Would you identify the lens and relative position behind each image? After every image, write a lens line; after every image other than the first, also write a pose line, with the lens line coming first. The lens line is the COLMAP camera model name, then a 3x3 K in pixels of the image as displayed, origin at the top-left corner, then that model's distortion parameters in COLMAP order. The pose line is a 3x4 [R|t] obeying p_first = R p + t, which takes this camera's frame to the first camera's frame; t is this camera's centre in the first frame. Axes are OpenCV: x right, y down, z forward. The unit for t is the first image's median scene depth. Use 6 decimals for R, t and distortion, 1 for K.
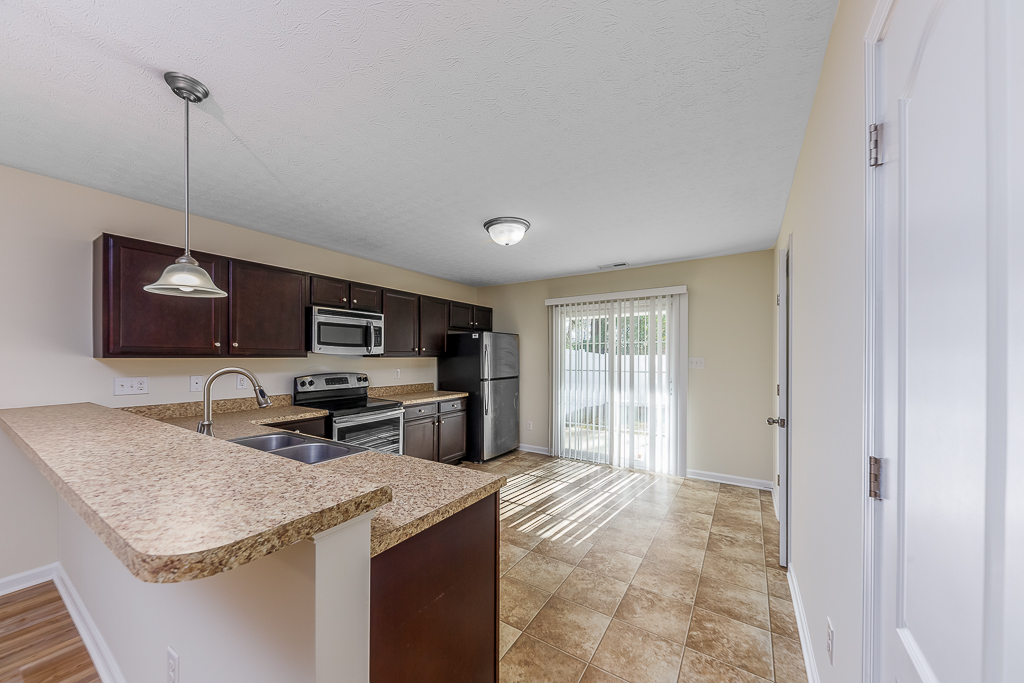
lens RADIAL K [[364.1, 0, 513.1], [0, 364.1, 357.5], [0, 0, 1]] dist [-0.000740, -0.000084]
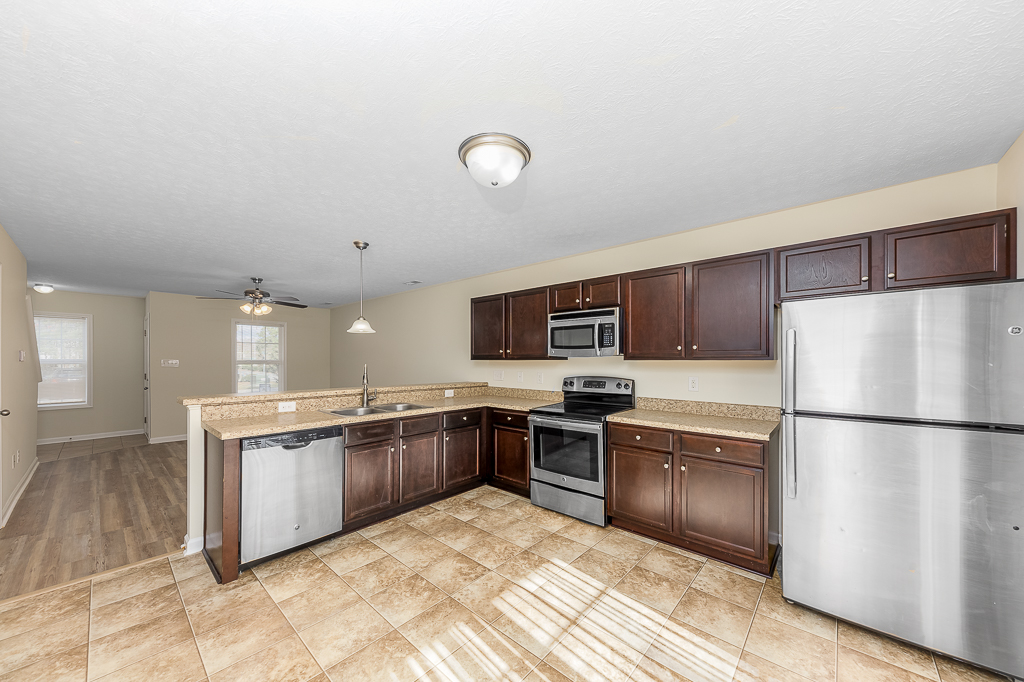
lens RADIAL K [[364.1, 0, 513.1], [0, 364.1, 357.0], [0, 0, 1]] dist [-0.000740, -0.000084]
pose [[-0.159123, -0.015556, -0.987136, 0.540129], [-0.008462, 0.999861, -0.014392, 0.007722], [0.987223, 0.006063, -0.159232, 0.999901]]
